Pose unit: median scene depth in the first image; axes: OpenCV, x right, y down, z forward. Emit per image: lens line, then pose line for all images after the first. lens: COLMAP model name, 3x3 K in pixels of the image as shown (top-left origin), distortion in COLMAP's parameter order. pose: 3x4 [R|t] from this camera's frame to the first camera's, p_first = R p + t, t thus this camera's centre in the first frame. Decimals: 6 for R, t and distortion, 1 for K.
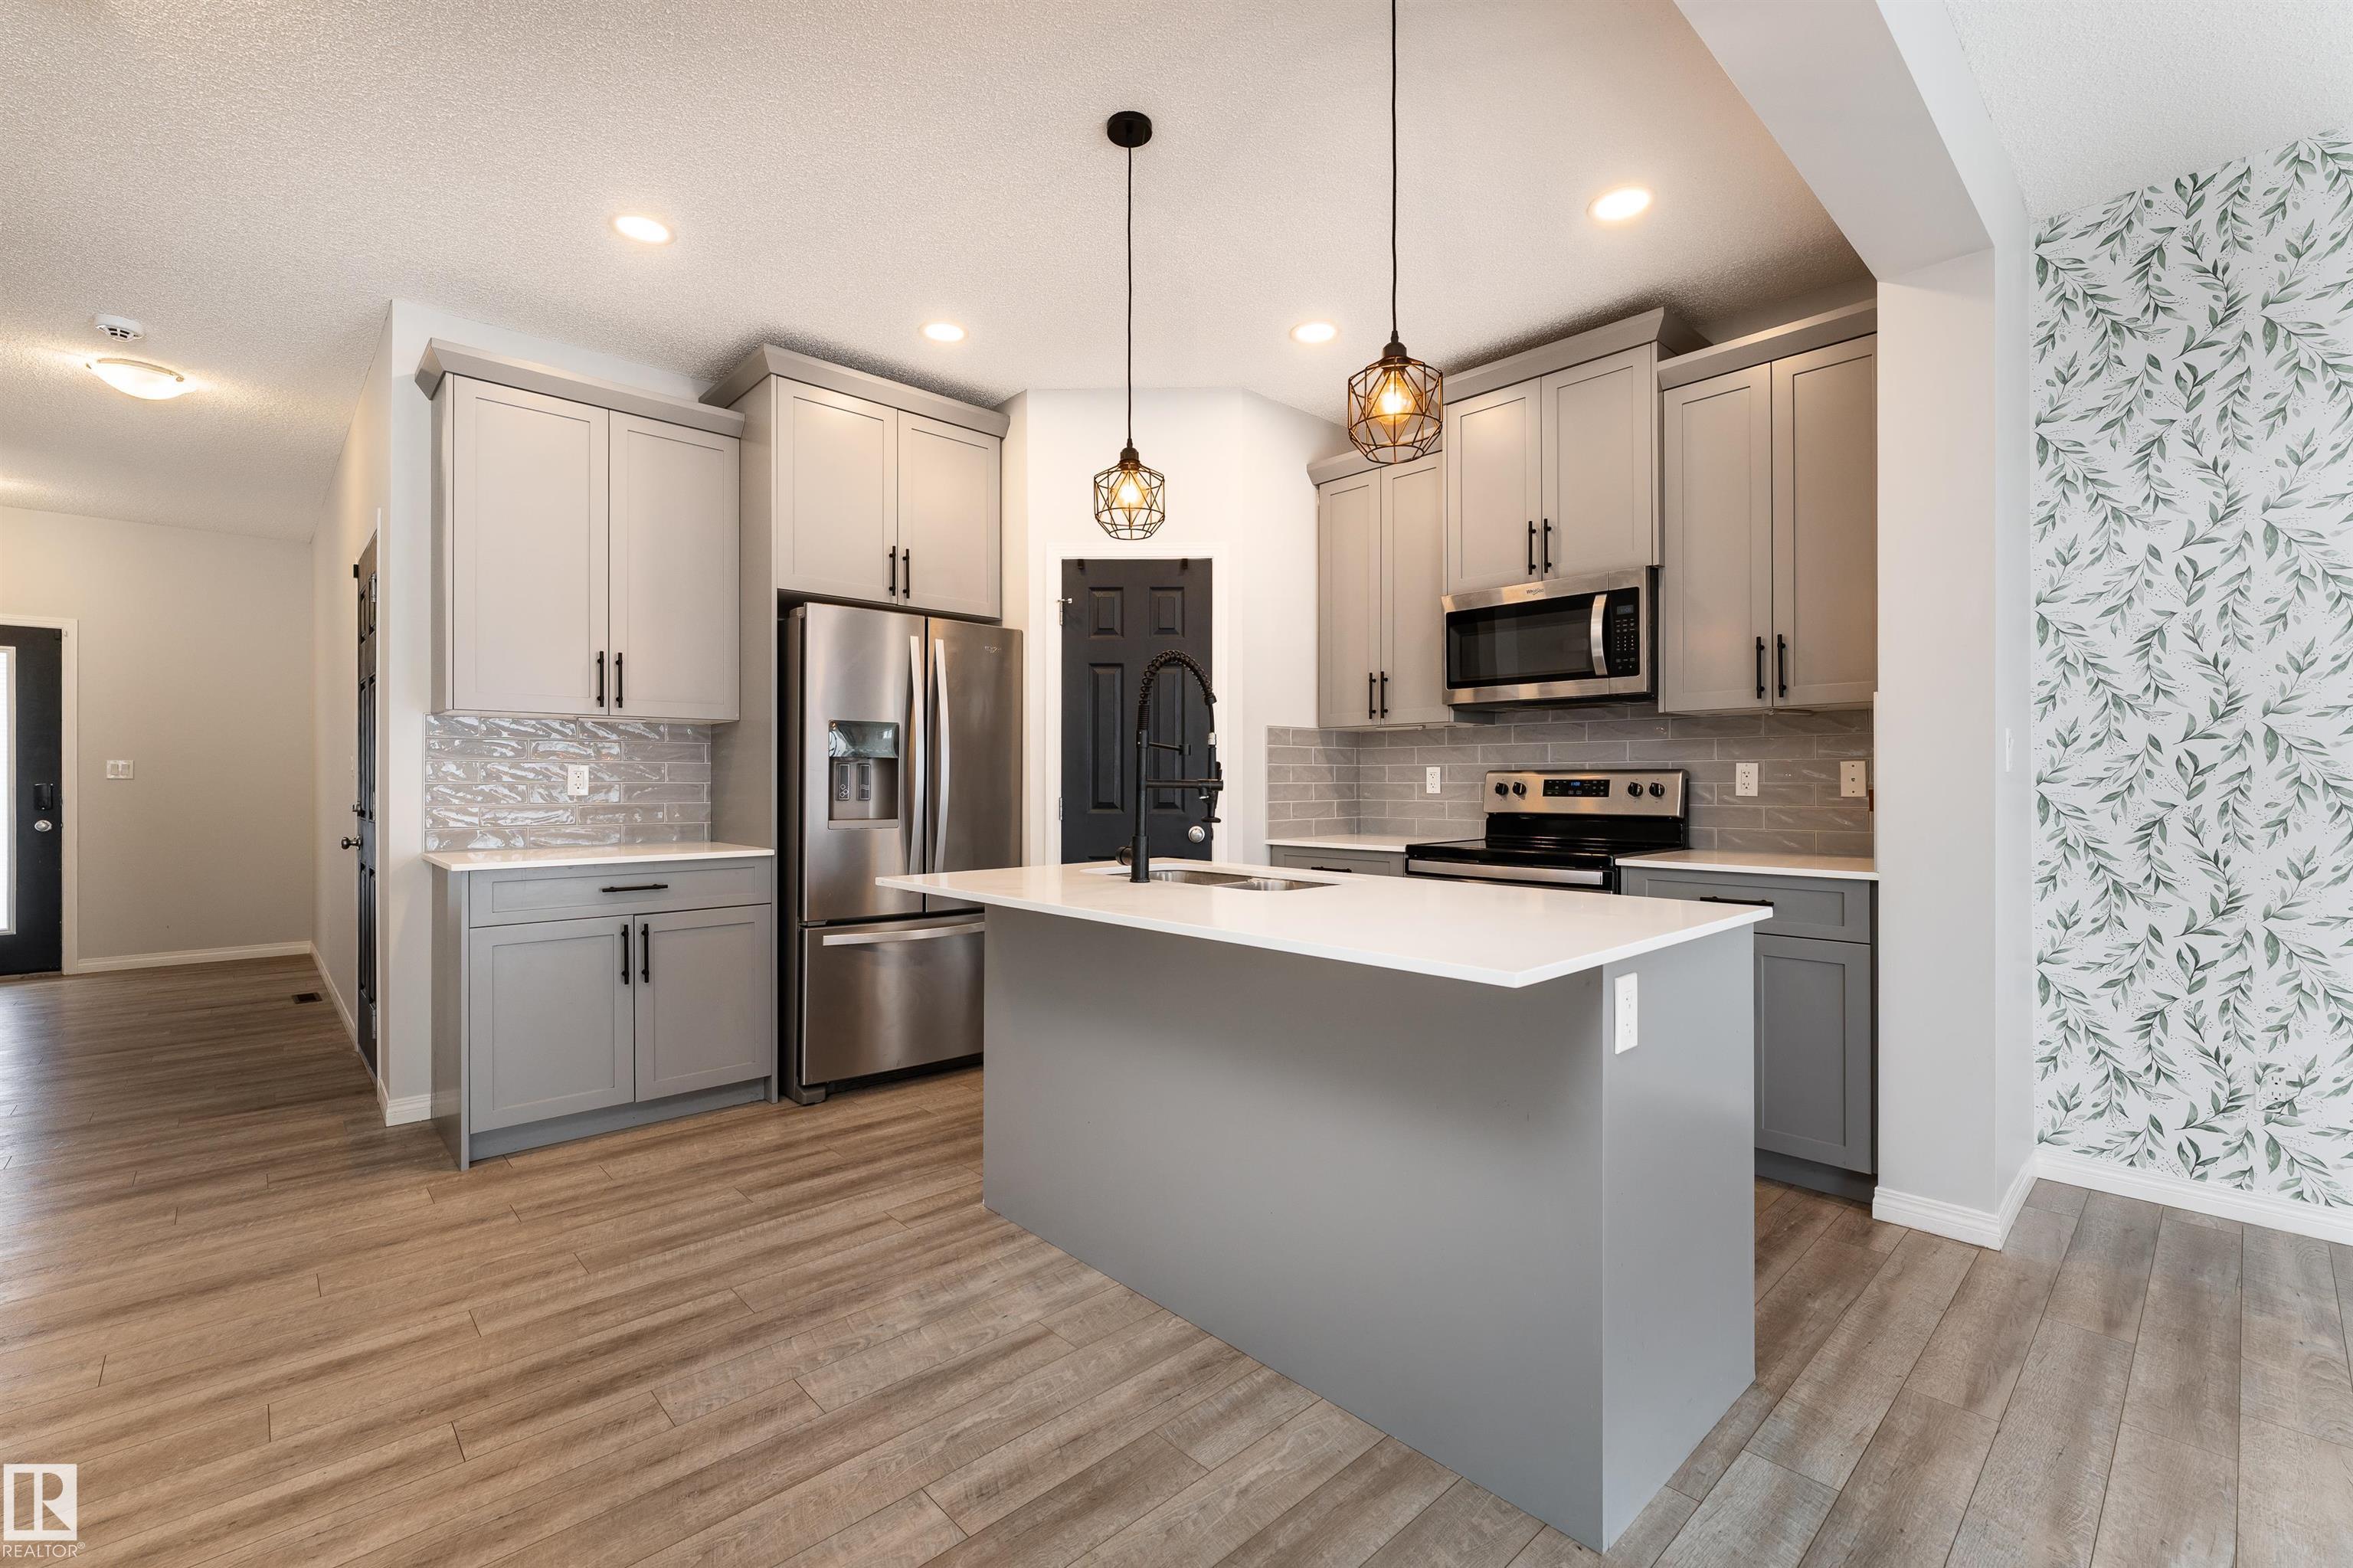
lens RADIAL K [[1006.3, 0, 1174.6], [0, 1006.3, 780.8], [0, 0, 1]] dist [-0.002207, -0.000131]
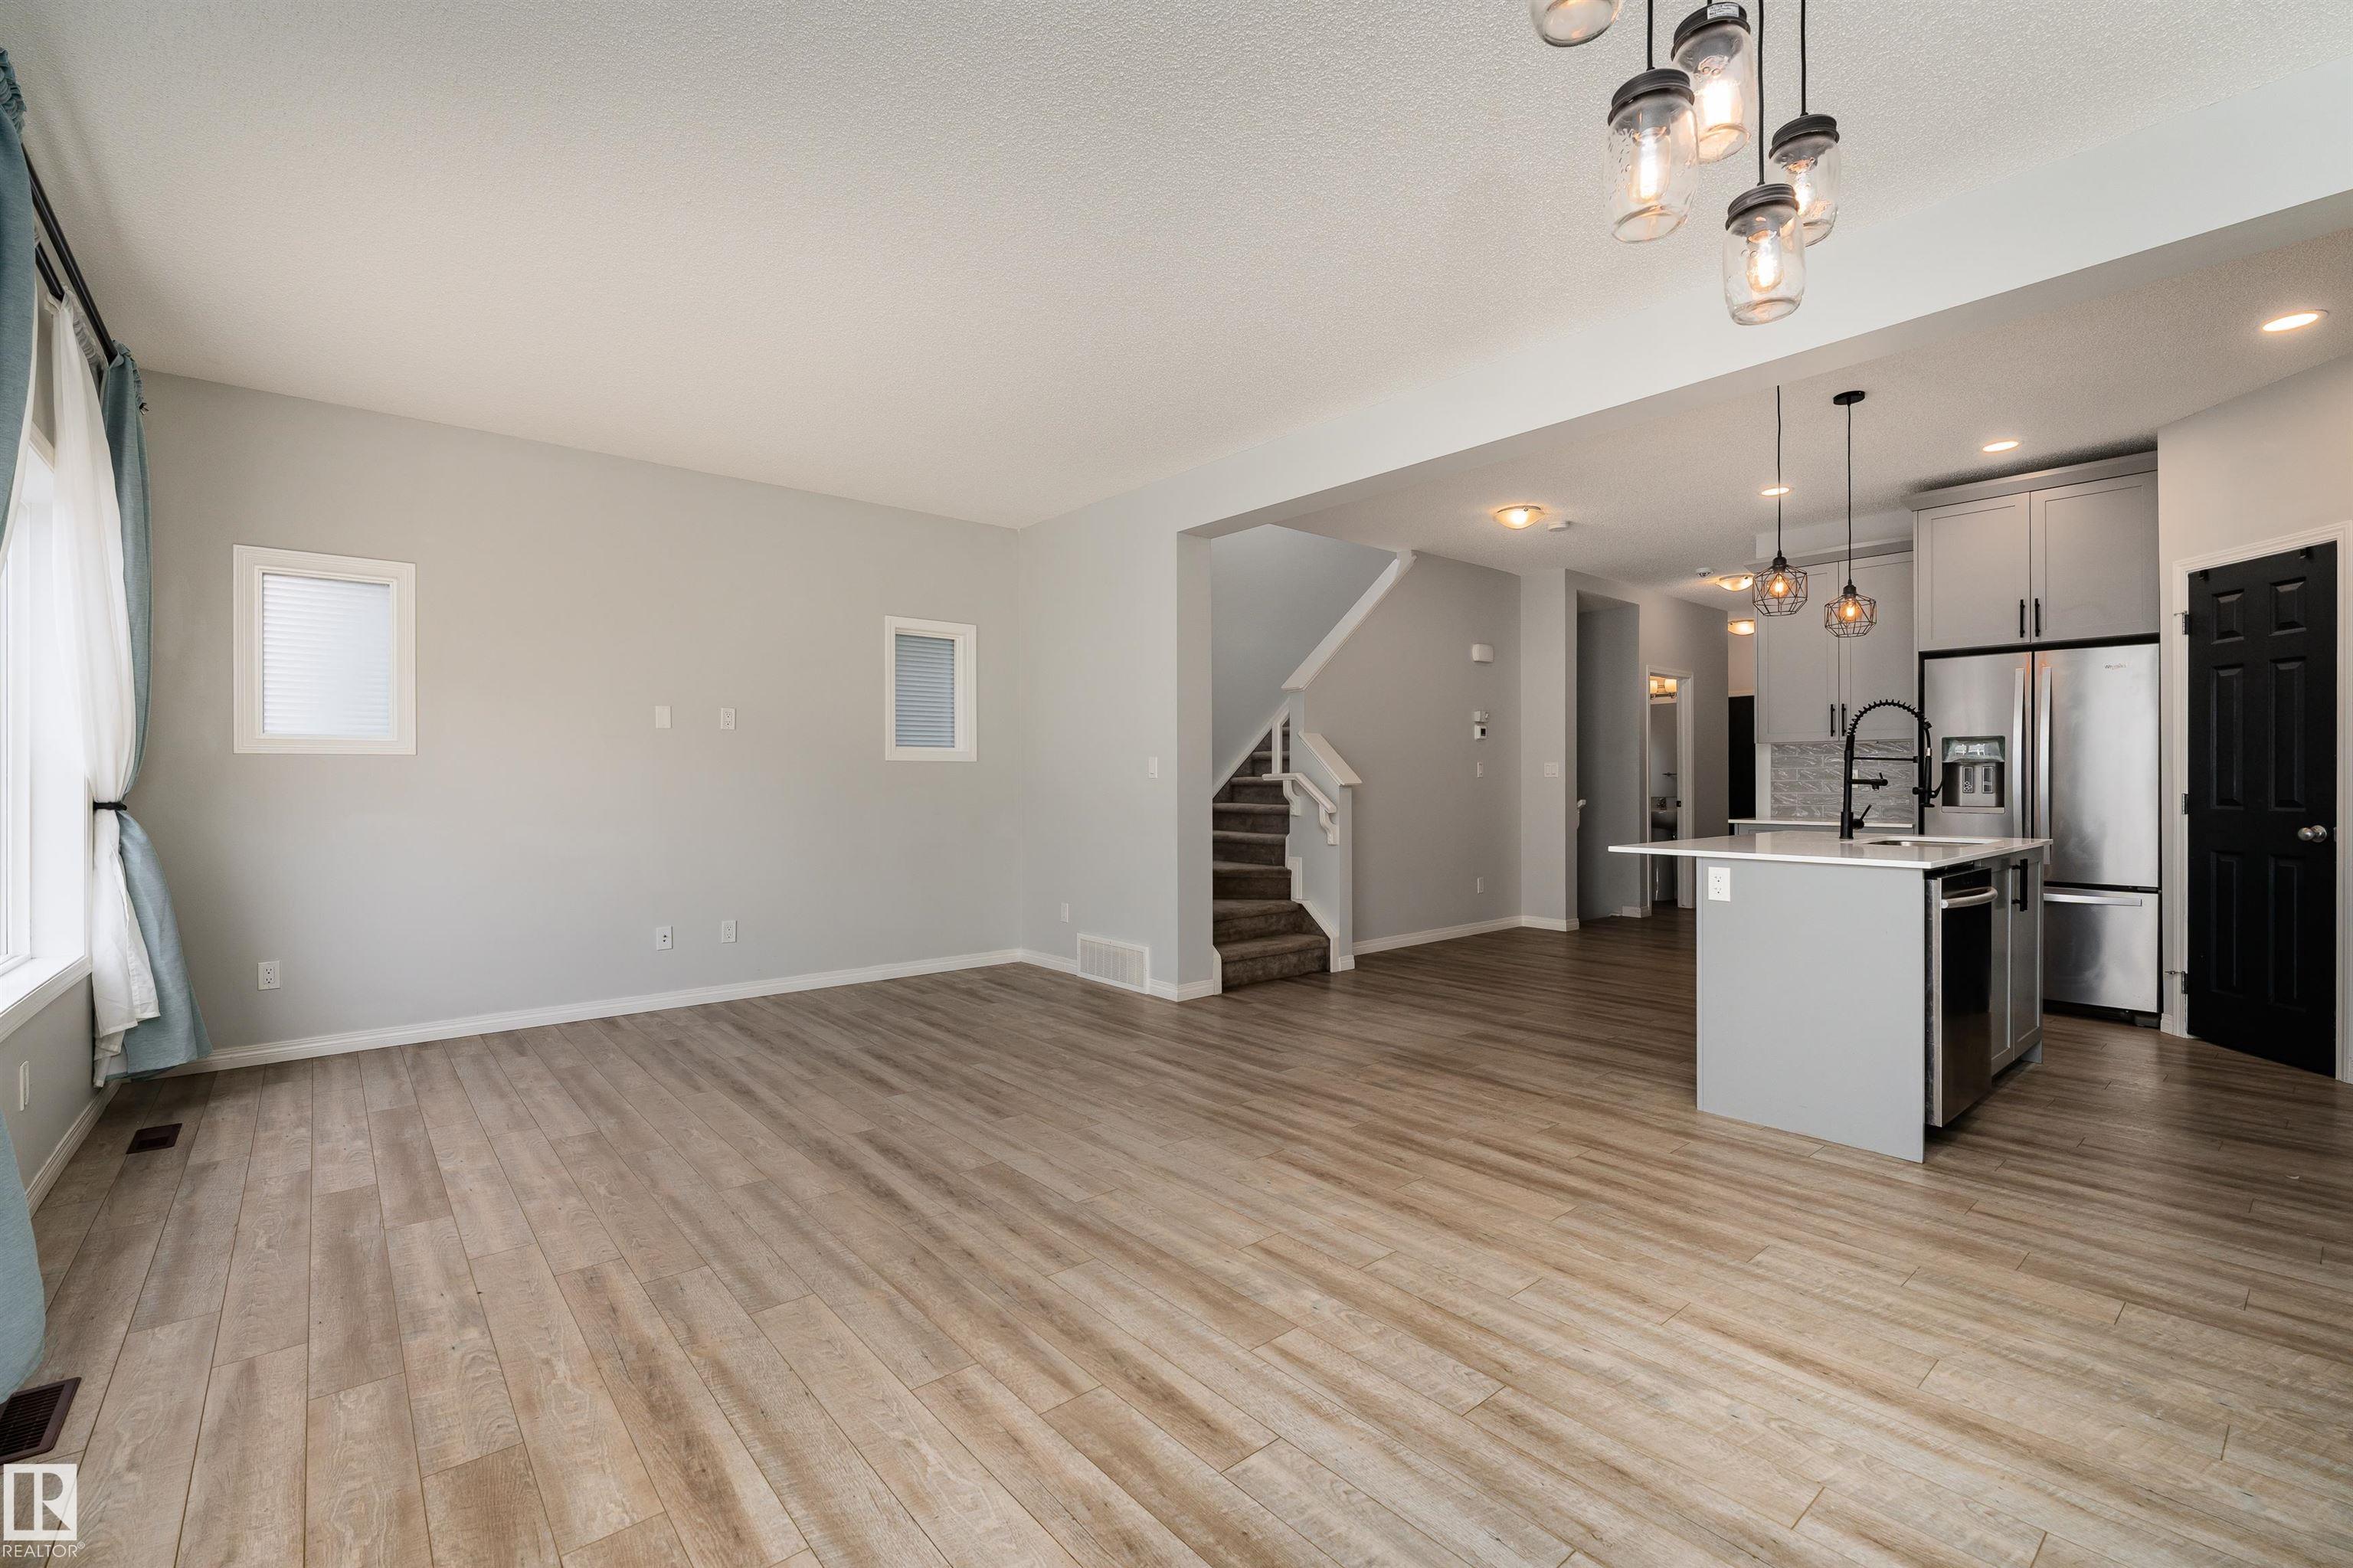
lens RADIAL K [[1006.3, 0, 1174.6], [0, 1006.3, 780.8], [0, 0, 1]] dist [-0.002207, -0.000131]
pose [[-0.050396, 0.000522, -0.998729, 1.025644], [0.001461, 0.999999, 0.000449, 0.000926], [0.998728, -0.001436, -0.050397, -0.035229]]
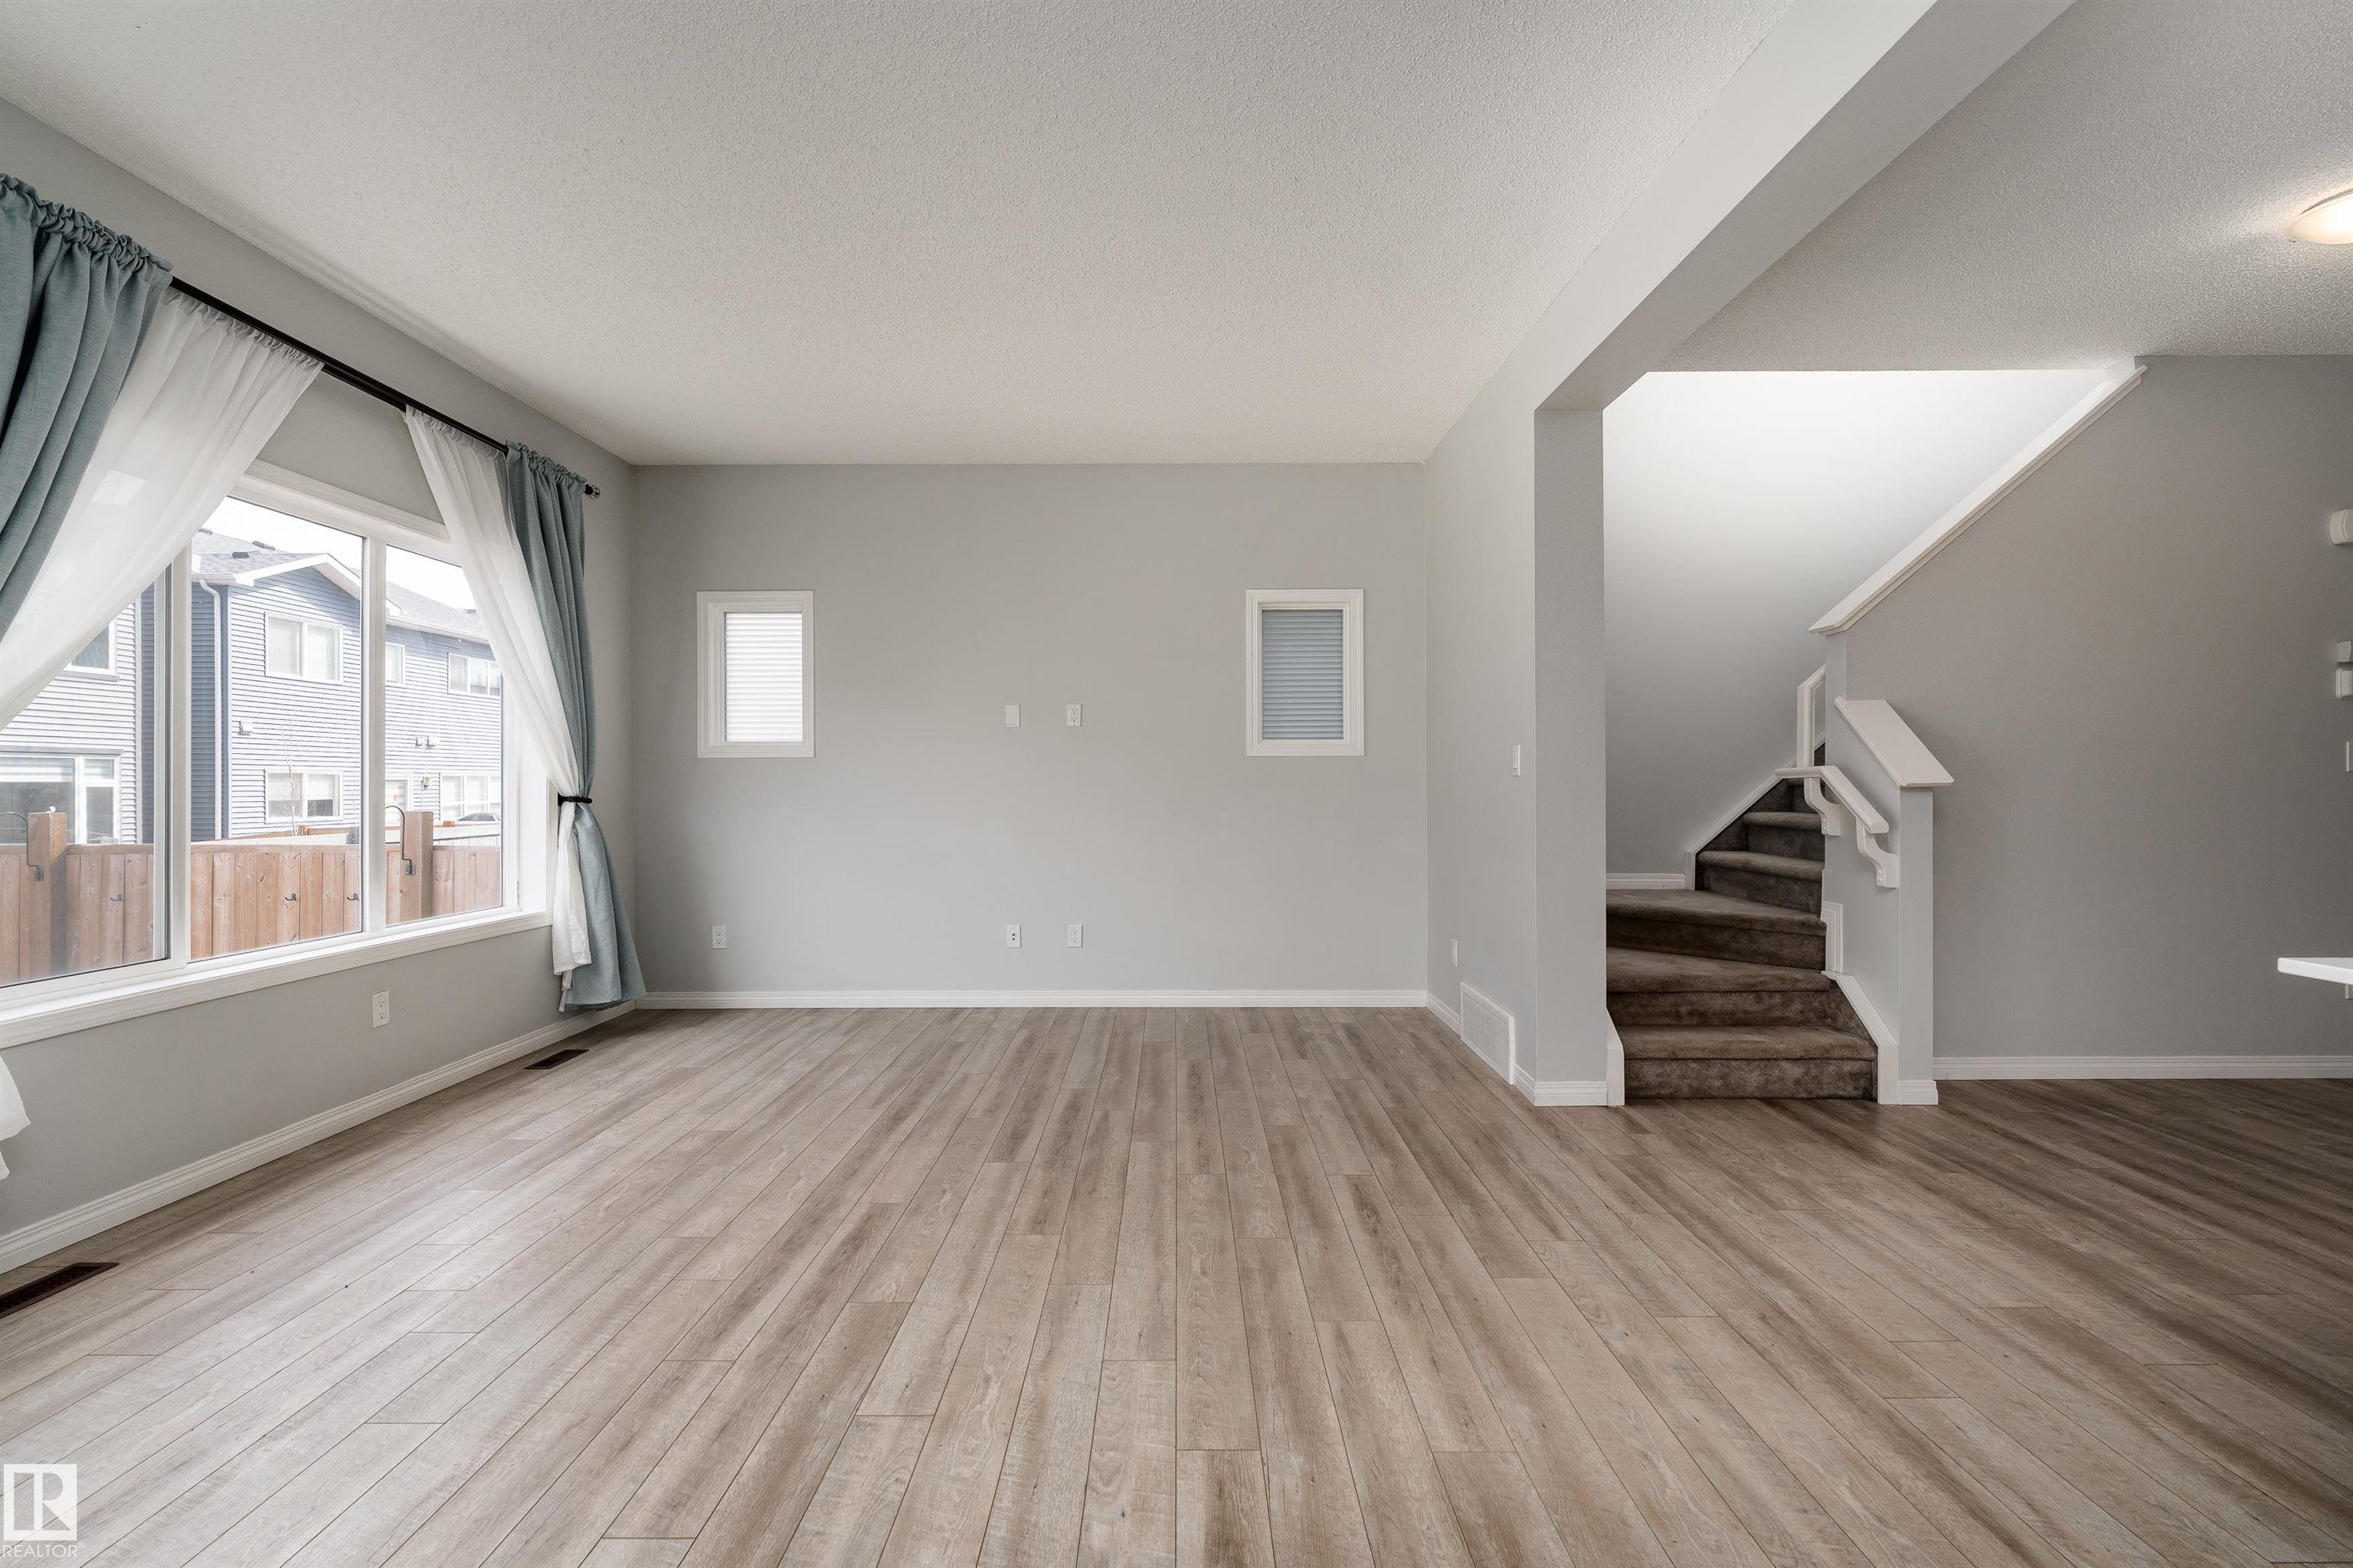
lens RADIAL K [[1006.3, 0, 1174.6], [0, 1006.3, 780.8], [0, 0, 1]] dist [-0.002207, -0.000131]
pose [[-0.683511, 0.001477, -0.729939, 0.590822], [0.002412, 0.999997, -0.000236, 0.002737], [0.729936, -0.001922, -0.683513, 0.268205]]
